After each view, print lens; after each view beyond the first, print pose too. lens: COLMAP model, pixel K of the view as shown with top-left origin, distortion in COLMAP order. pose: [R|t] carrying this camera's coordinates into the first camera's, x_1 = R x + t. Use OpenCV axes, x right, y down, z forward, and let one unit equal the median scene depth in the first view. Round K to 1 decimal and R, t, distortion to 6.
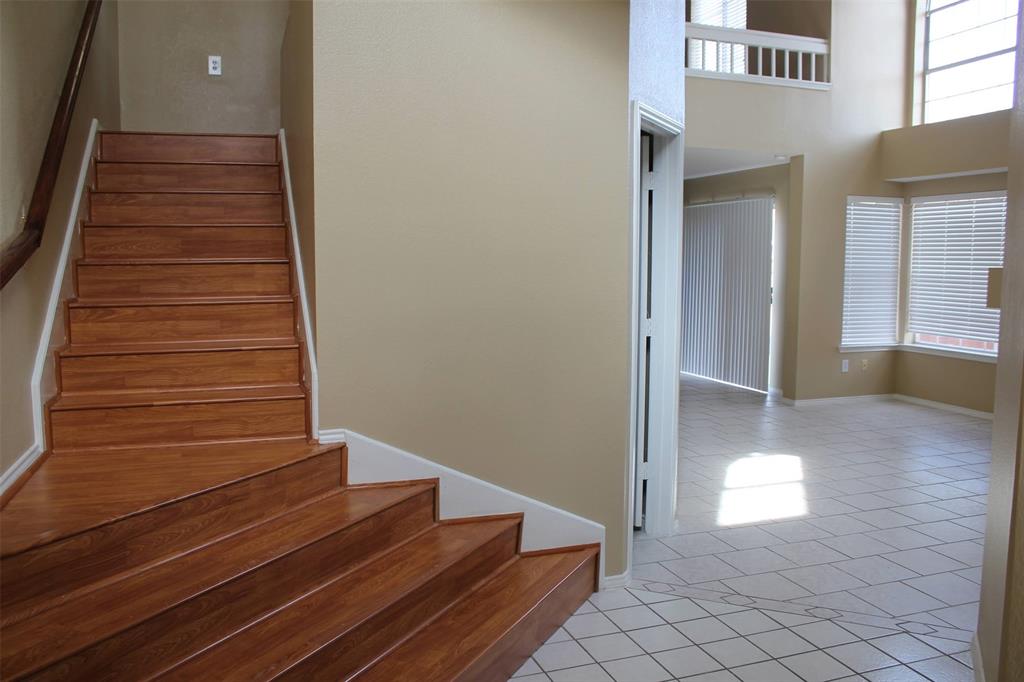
lens RADIAL K [[854.6, 0, 512.0], [0, 854.6, 341.0], [0, 0, 1]] dist [-0.072335, 0.000788]
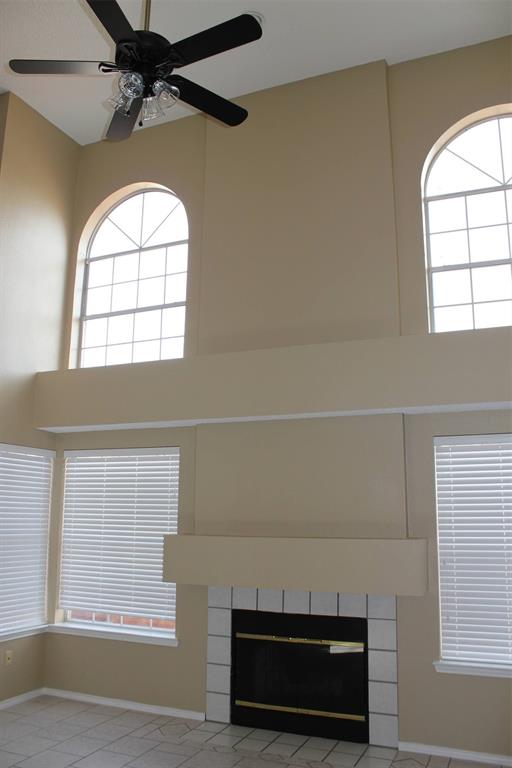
lens RADIAL K [[640.9, 0, 256.0], [0, 640.9, 384.0], [0, 0, 1]] dist [-0.072335, 0.000788]
pose [[0.650477, 0.146889, 0.745187, 0.099133], [0.069076, 0.965614, -0.250635, -0.057644], [-0.756379, 0.214507, 0.617963, 0.423398]]
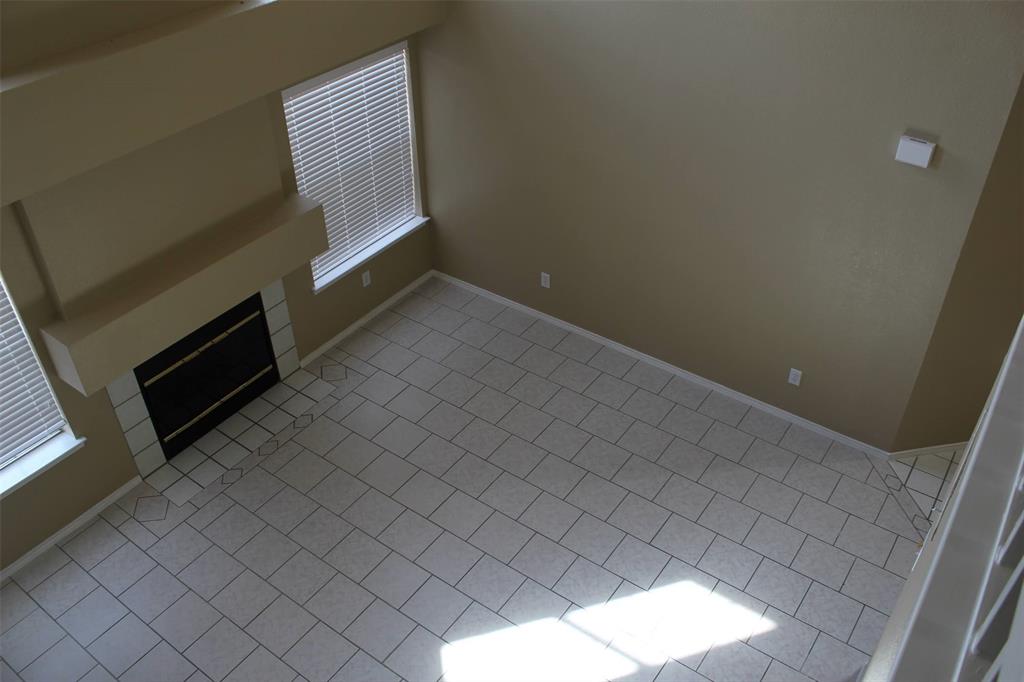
lens RADIAL K [[854.6, 0, 512.0], [0, 854.6, 341.0], [0, 0, 1]] dist [-0.072335, 0.000788]
pose [[-0.595343, -0.492003, 0.635217, -0.008798], [0.084051, 0.748116, 0.658223, -0.399129], [-0.799064, 0.445259, -0.404032, 0.846770]]
